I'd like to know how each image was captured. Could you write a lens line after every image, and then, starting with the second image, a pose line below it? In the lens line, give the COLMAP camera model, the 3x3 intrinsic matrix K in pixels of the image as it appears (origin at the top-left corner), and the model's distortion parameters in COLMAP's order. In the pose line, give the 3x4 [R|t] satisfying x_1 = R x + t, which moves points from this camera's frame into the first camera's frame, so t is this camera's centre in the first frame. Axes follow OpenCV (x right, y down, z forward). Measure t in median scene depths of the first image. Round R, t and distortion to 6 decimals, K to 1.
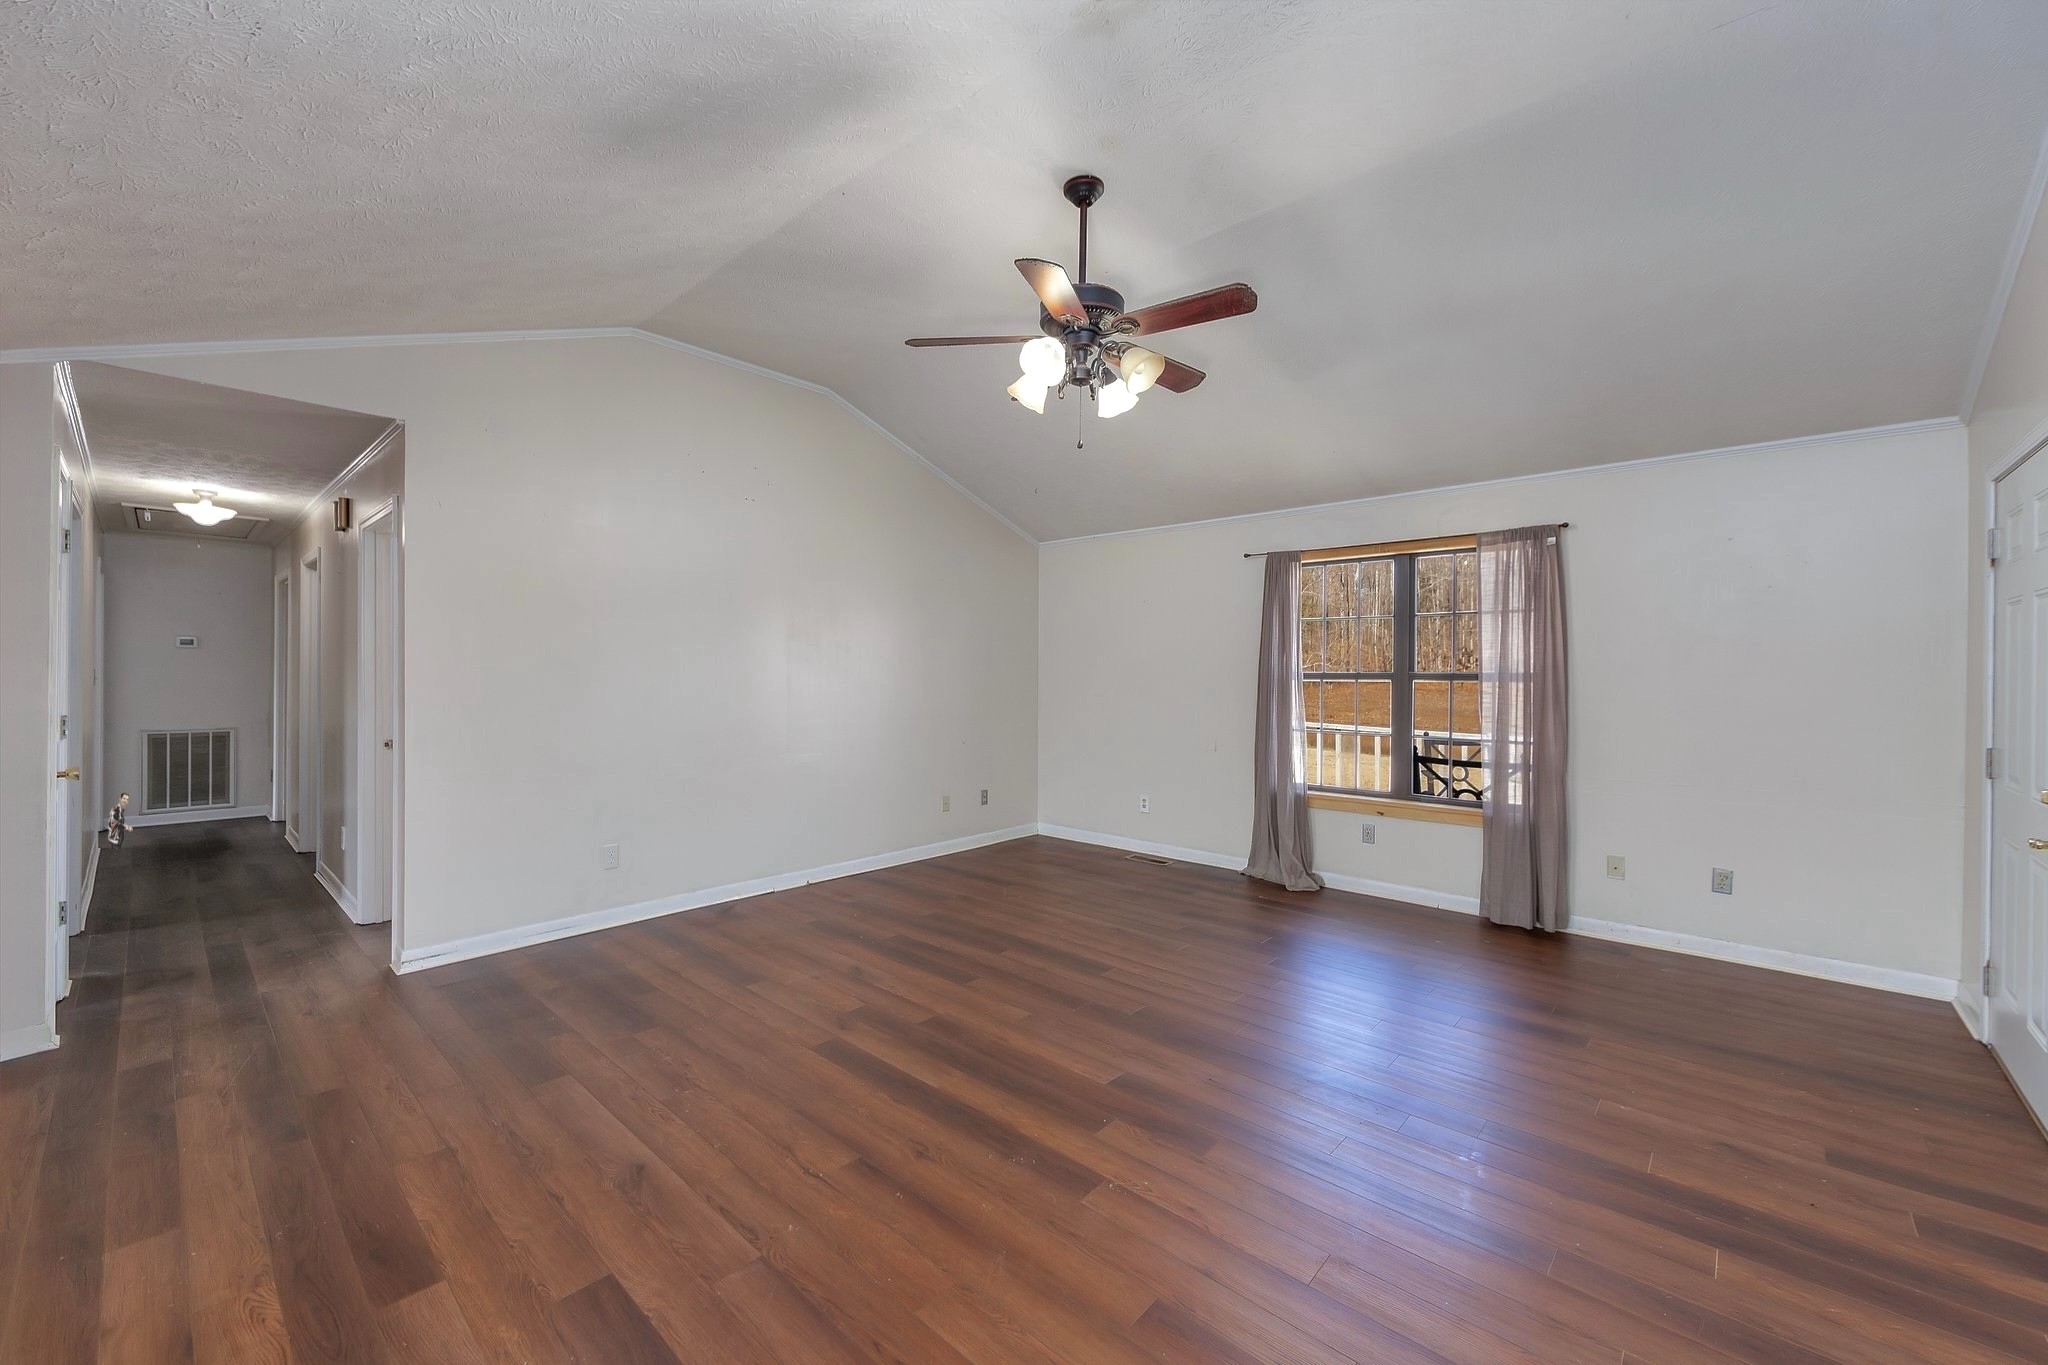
lens RADIAL K [[814.0, 0, 1032.8], [0, 814.0, 678.4], [0, 0, 1]] dist [-0.004252, -0.000309]
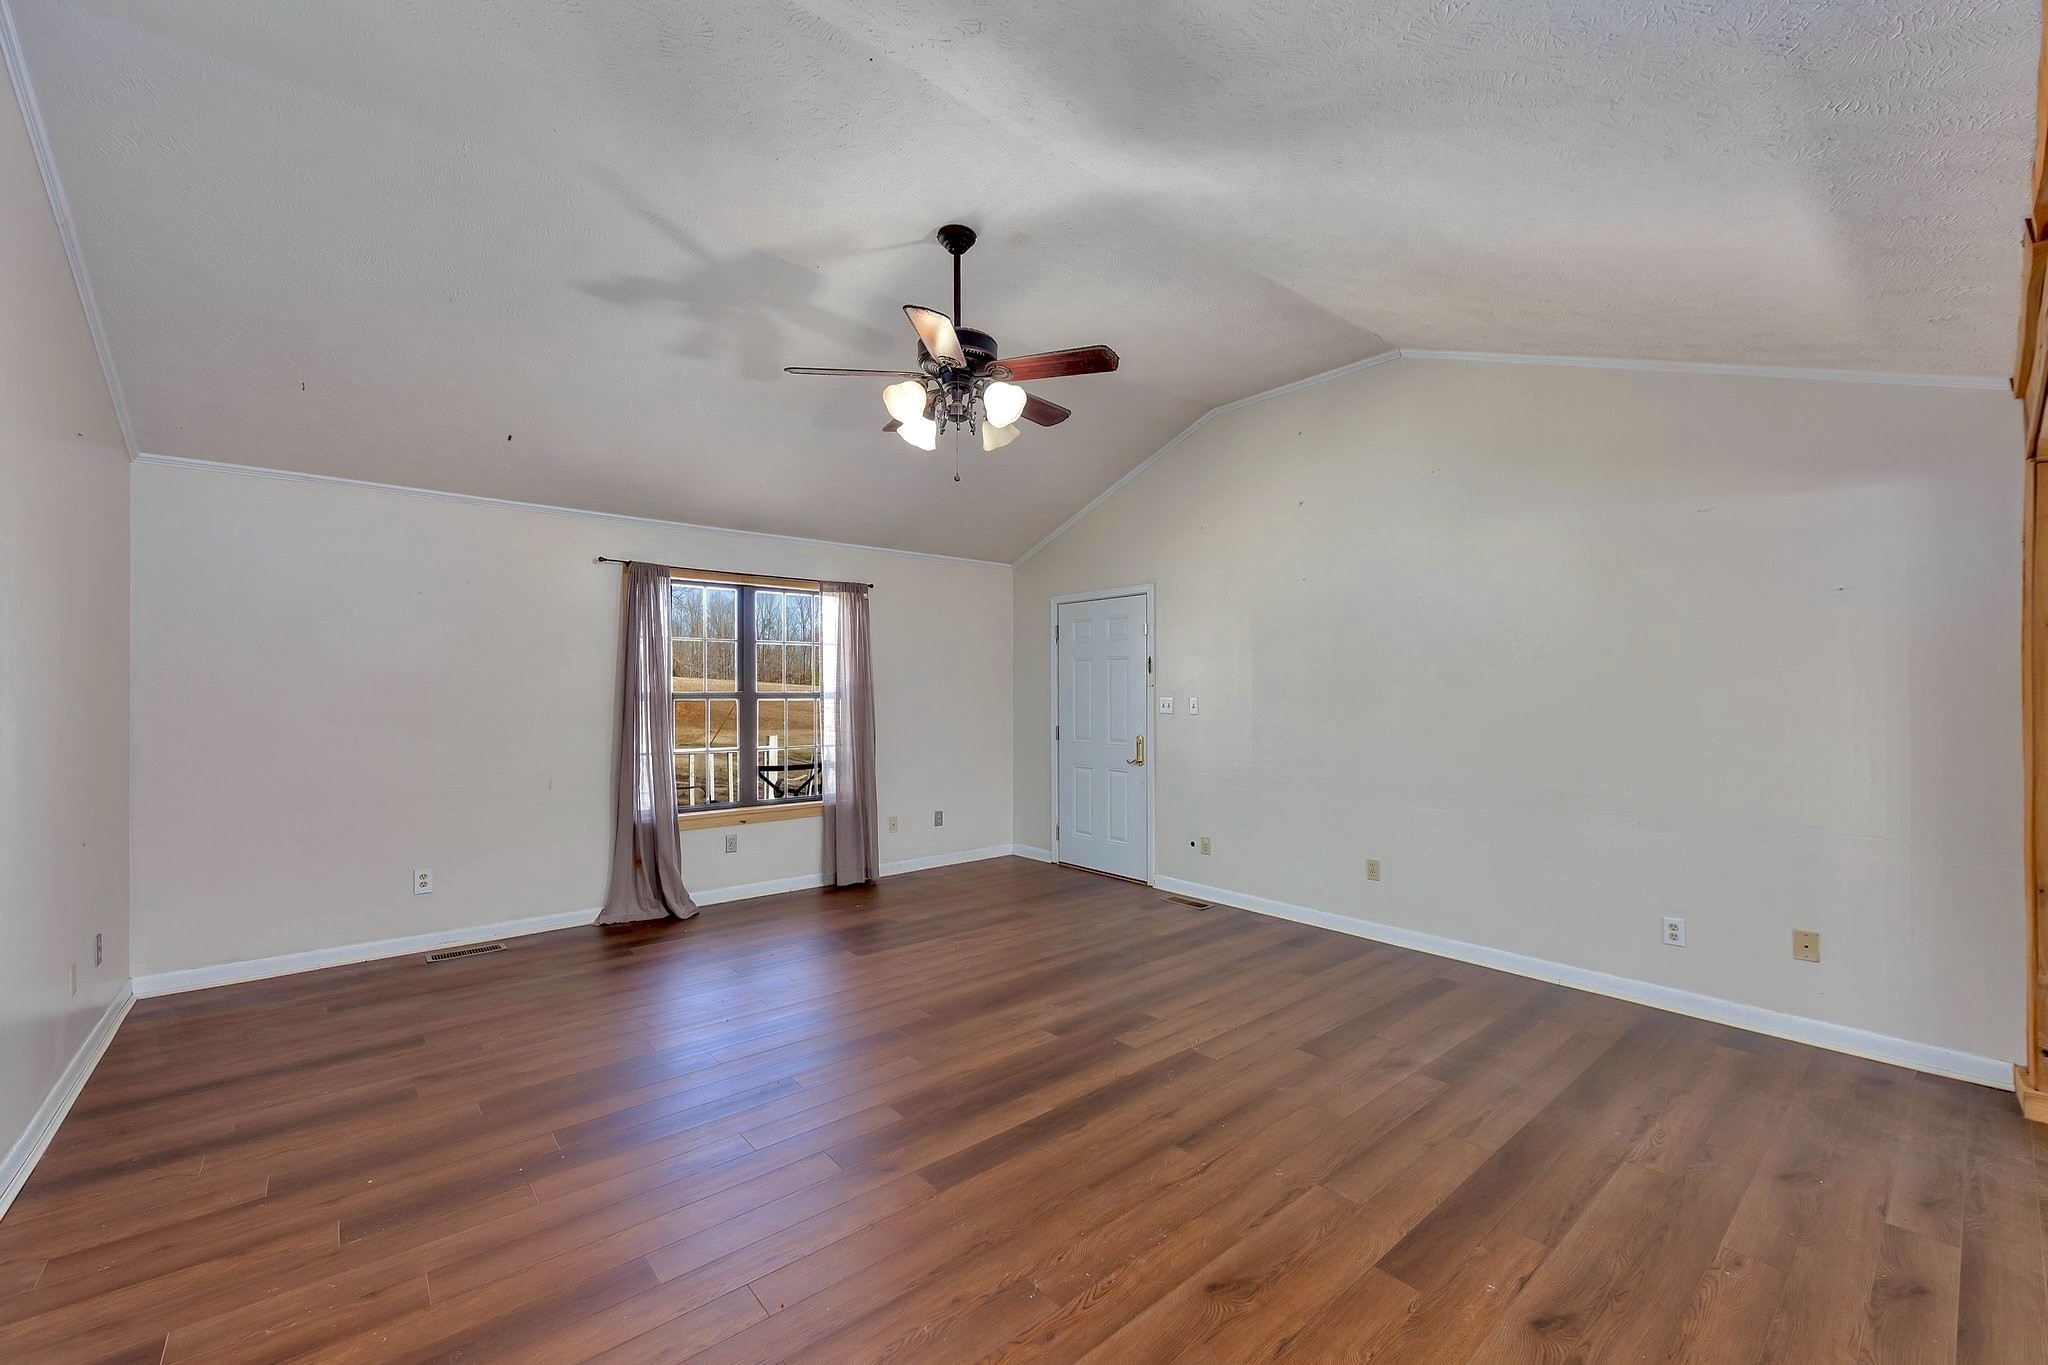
lens RADIAL K [[814.0, 0, 1028.2], [0, 814.0, 683.8], [0, 0, 1]] dist [-0.004252, -0.000309]
pose [[0.126646, 0.005948, 0.991930, -0.708240], [0.008017, 0.999943, -0.007020, -0.009162], [-0.991916, 0.008842, 0.126591, 0.567666]]
